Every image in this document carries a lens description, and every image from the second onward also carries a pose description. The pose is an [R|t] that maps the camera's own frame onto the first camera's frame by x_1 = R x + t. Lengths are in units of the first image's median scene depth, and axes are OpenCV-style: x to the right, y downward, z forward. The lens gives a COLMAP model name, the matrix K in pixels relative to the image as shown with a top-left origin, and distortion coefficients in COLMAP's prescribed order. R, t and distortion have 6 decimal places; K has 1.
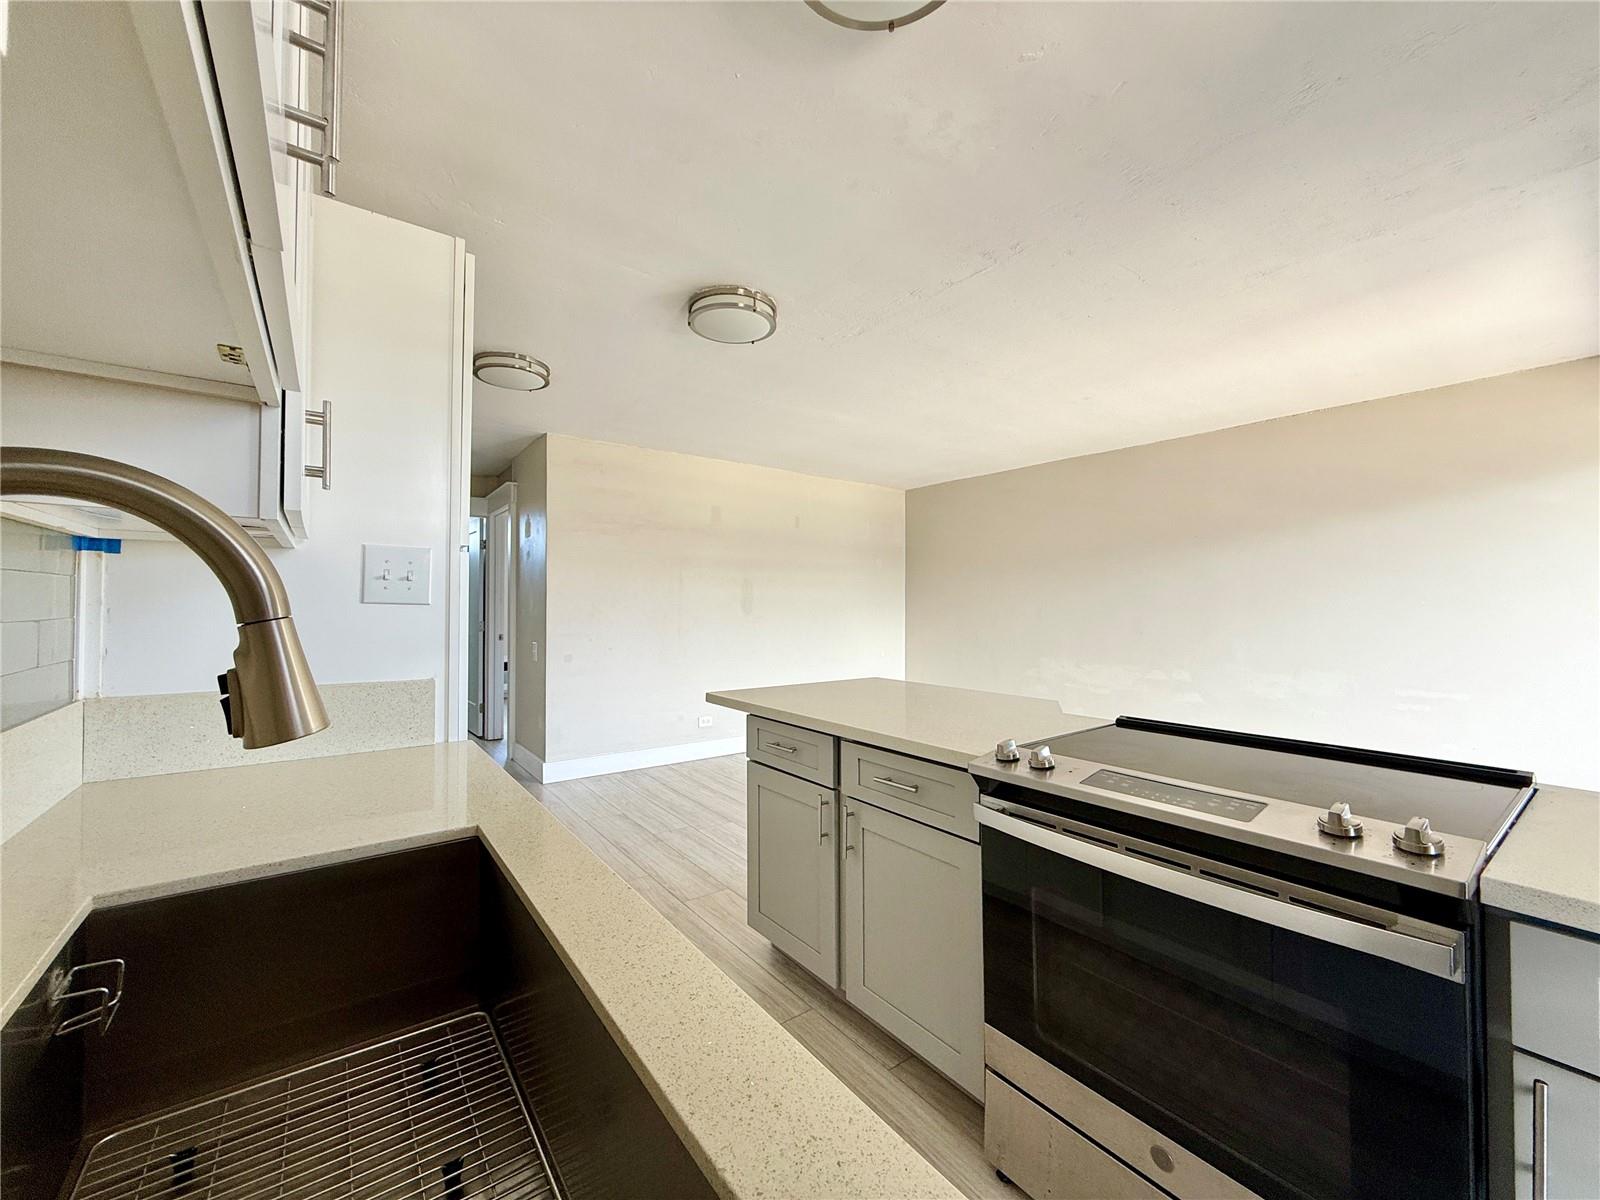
lens RADIAL K [[637.9, 0, 795.7], [0, 637.9, 600.8], [0, 0, 1]] dist [0.000093, 0.000246]
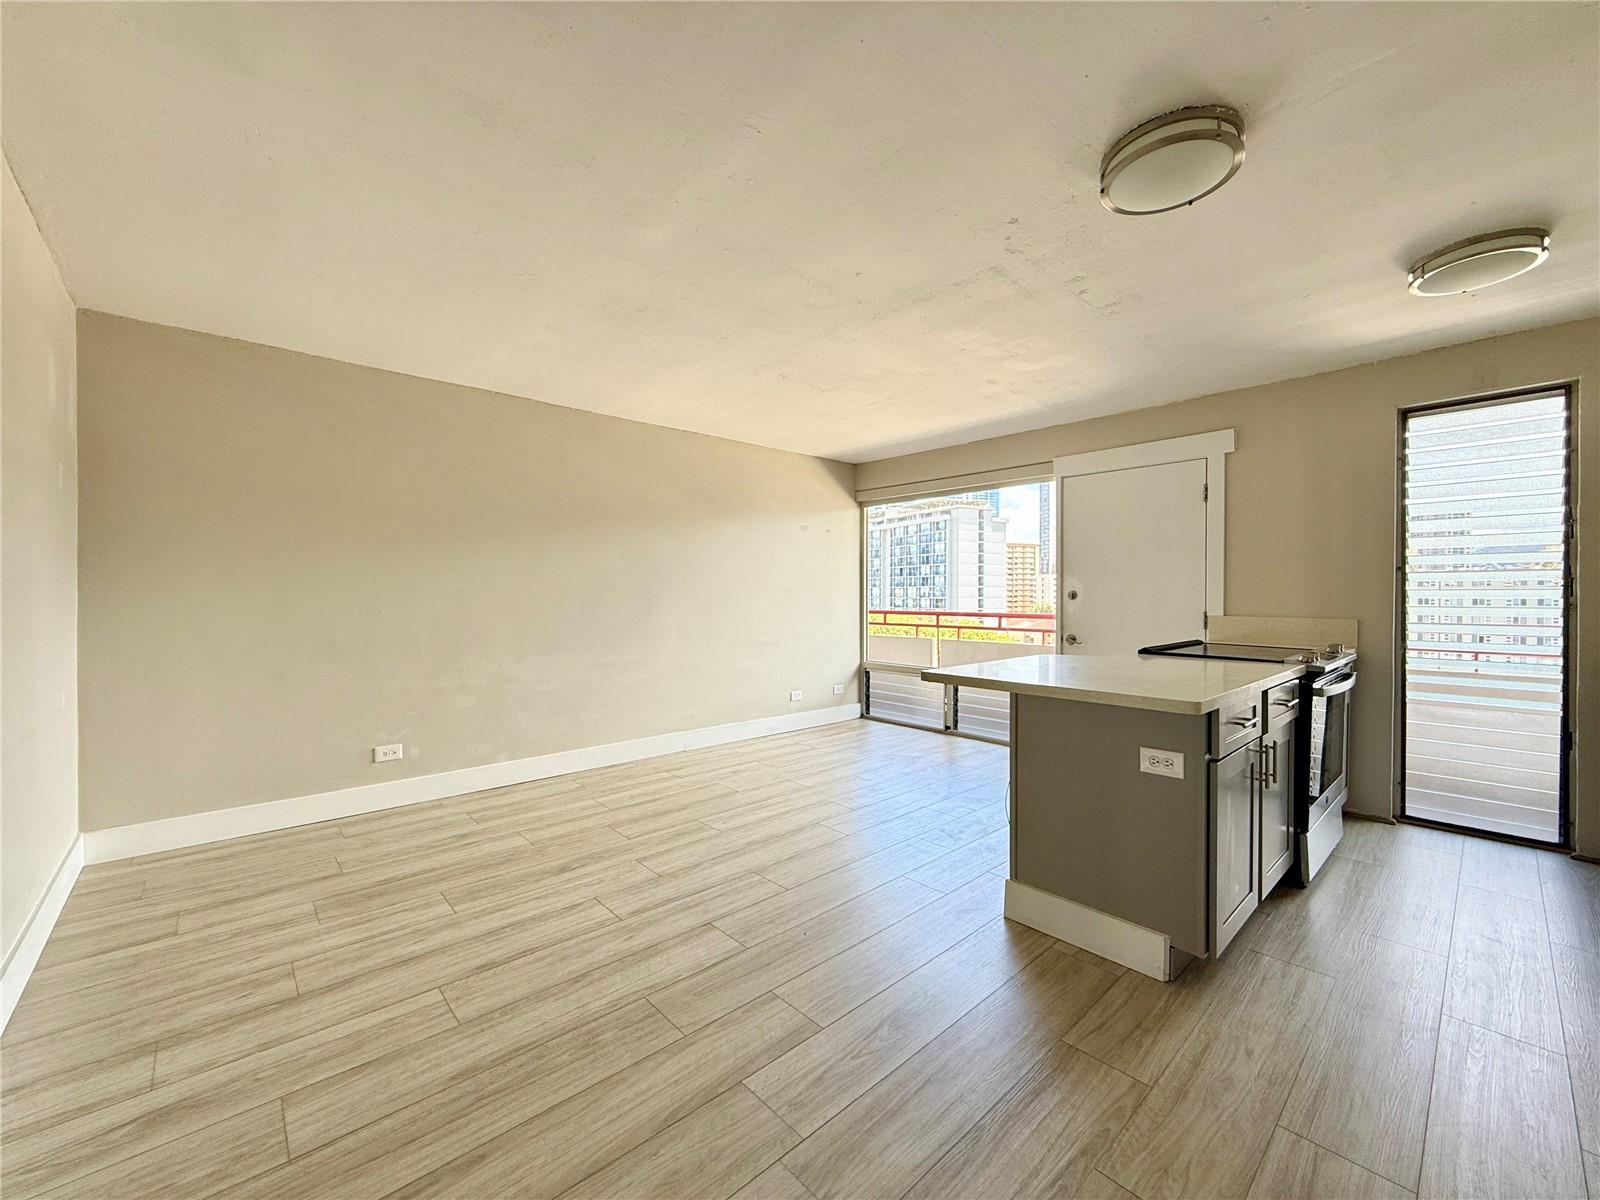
lens RADIAL K [[637.9, 0, 797.8], [0, 637.9, 598.0], [0, 0, 1]] dist [0.000093, 0.000246]
pose [[-0.095622, -0.007856, 0.995387, -0.627693], [-0.007785, 0.999944, 0.007144, 0.025736], [-0.995387, -0.007066, -0.095678, 1.204988]]
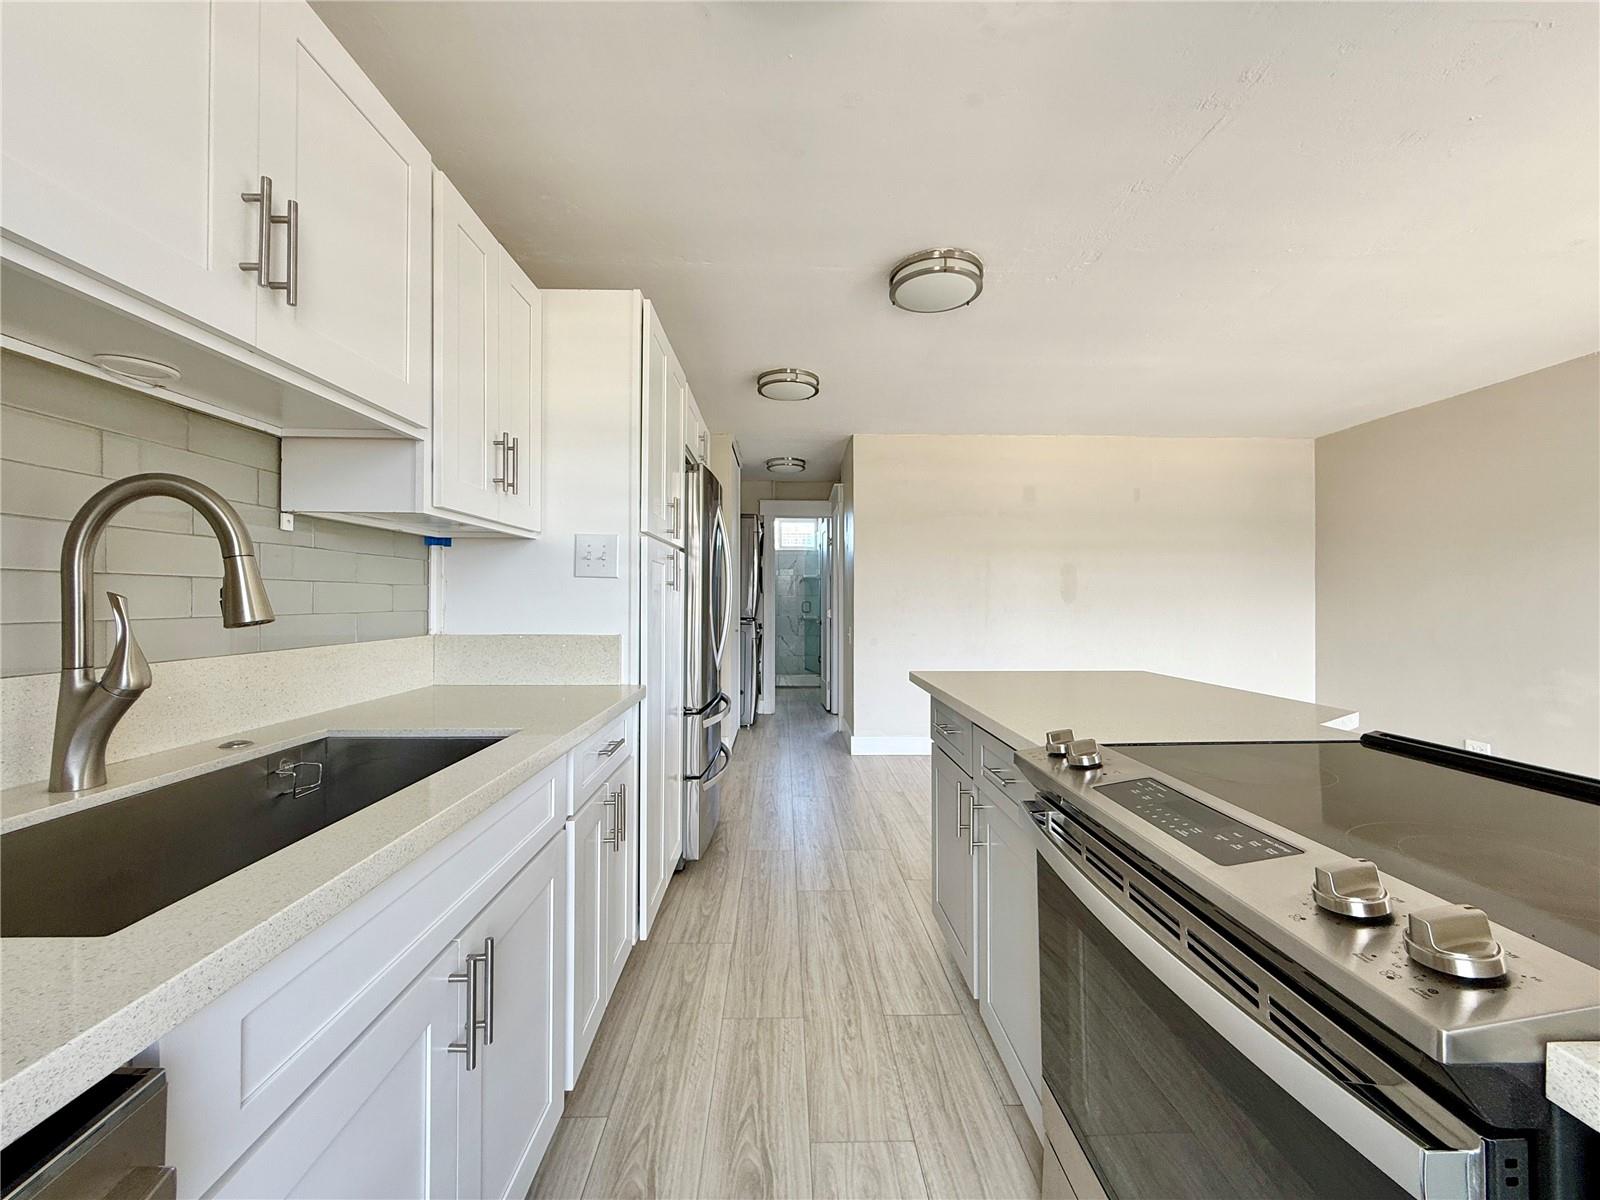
lens RADIAL K [[637.9, 0, 794.3], [0, 637.9, 602.8], [0, 0, 1]] dist [0.000093, 0.000246]
pose [[0.811619, -0.000175, -0.584187, 0.236592], [0.004586, 0.999971, 0.006072, 0.024701], [0.584169, -0.007607, 0.811597, 0.073906]]
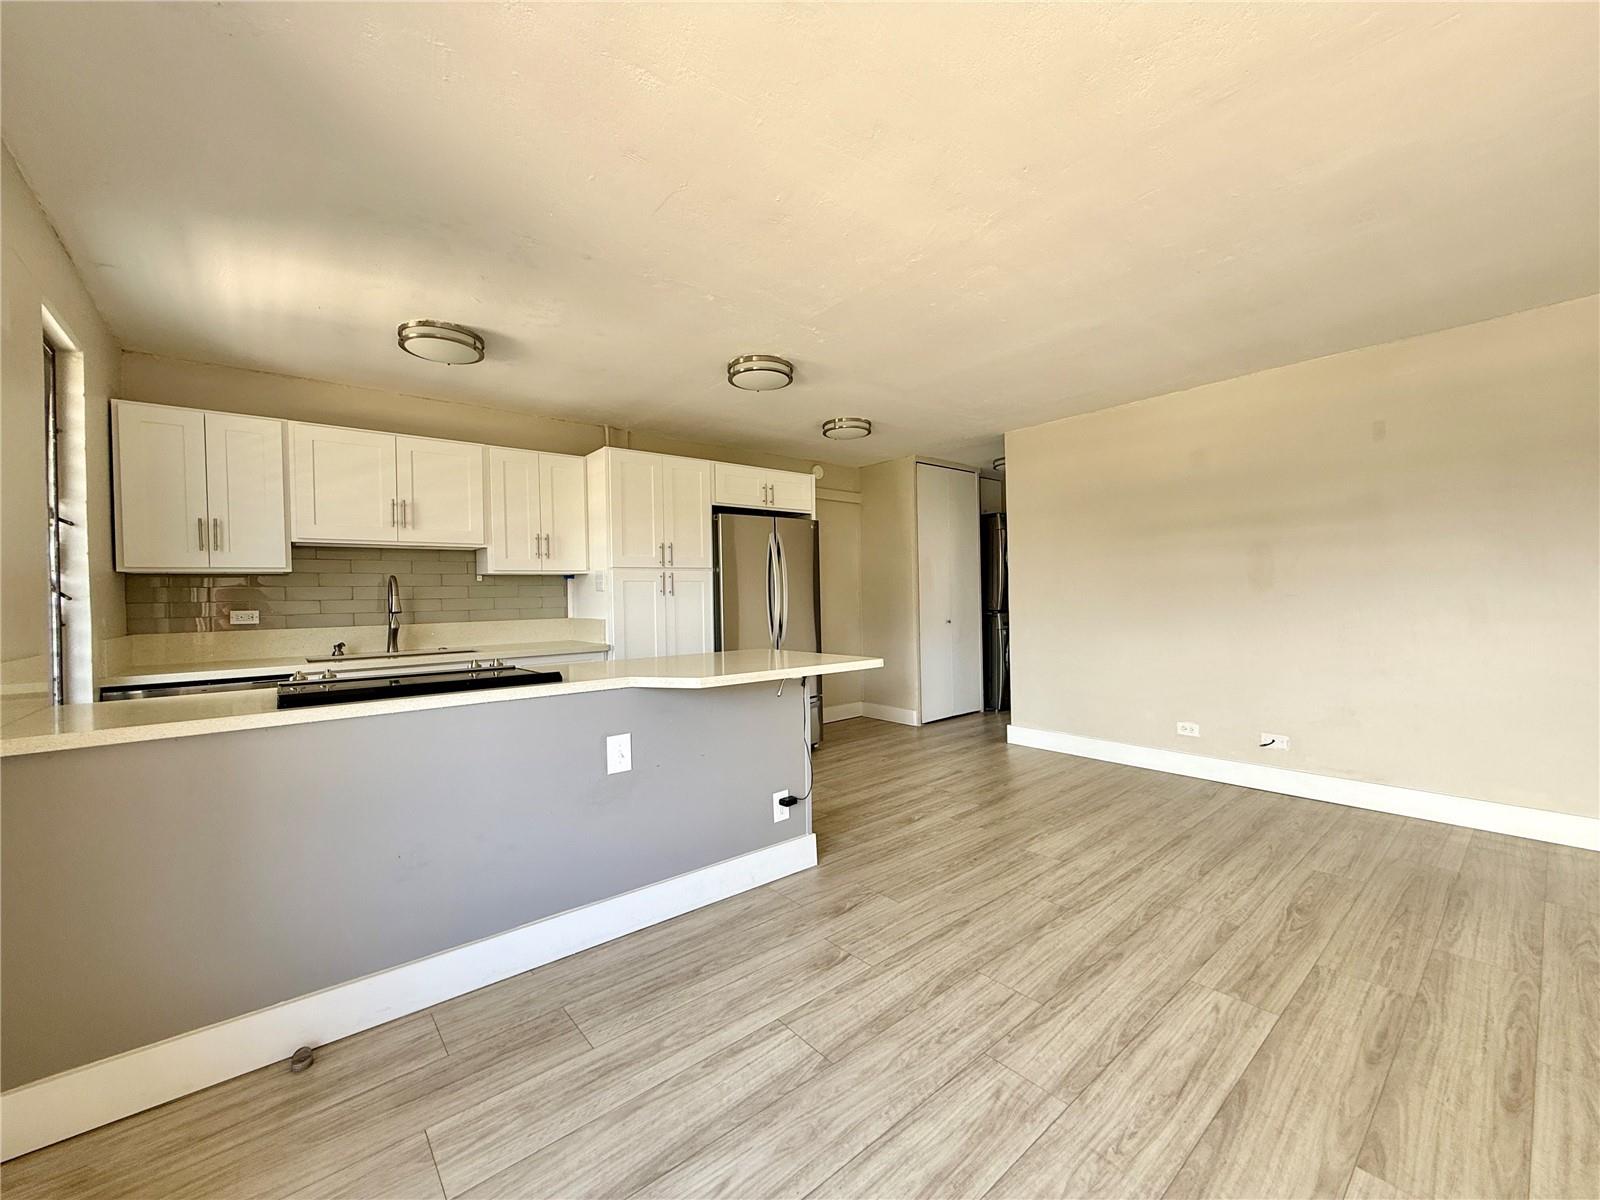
lens RADIAL K [[637.9, 0, 796.3], [0, 637.9, 598.5], [0, 0, 1]] dist [0.000093, 0.000246]
pose [[0.049501, -0.003008, -0.998770, 1.032292], [0.026603, 0.999645, -0.001693, 0.029894], [0.998420, -0.026487, 0.049564, 0.815093]]
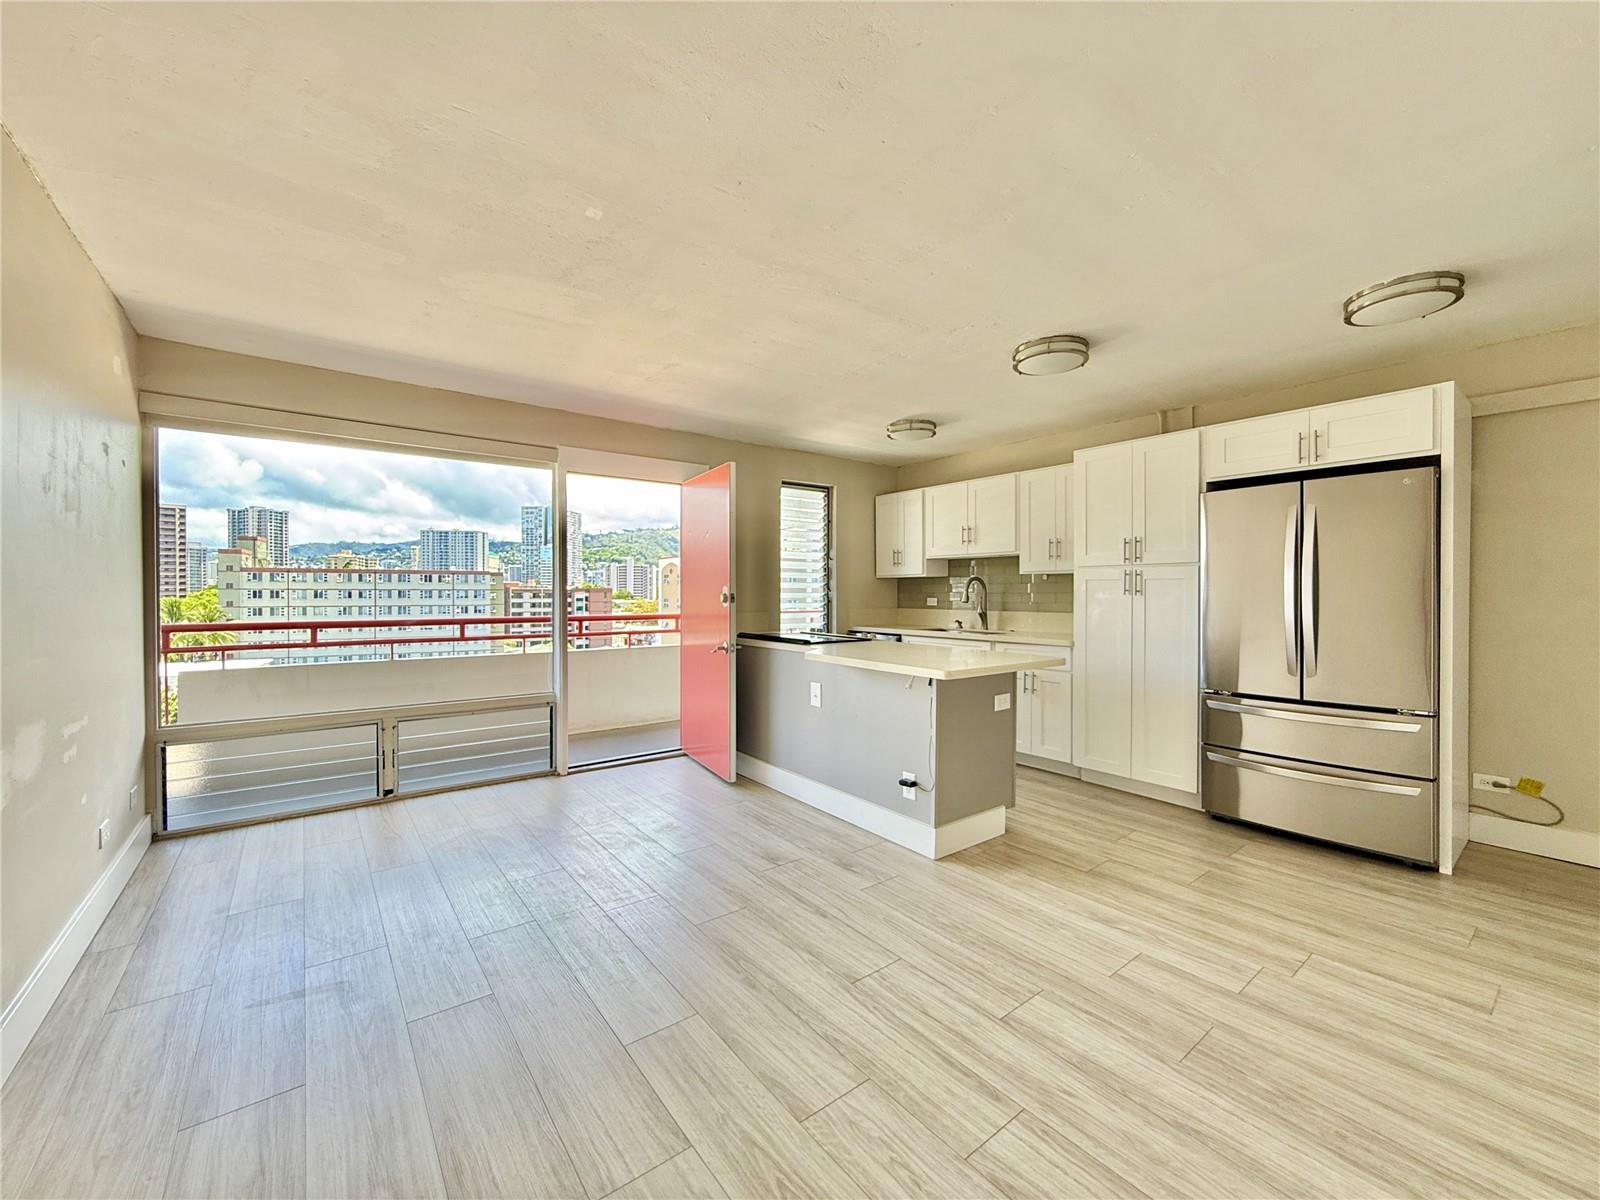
lens RADIAL K [[637.9, 0, 795.2], [0, 637.9, 601.0], [0, 0, 1]] dist [0.000093, 0.000246]
pose [[-0.999921, -0.004975, -0.011577, 0.335519], [-0.005083, 0.999943, 0.009347, 0.017327], [0.011530, 0.009405, -0.999889, 1.831233]]
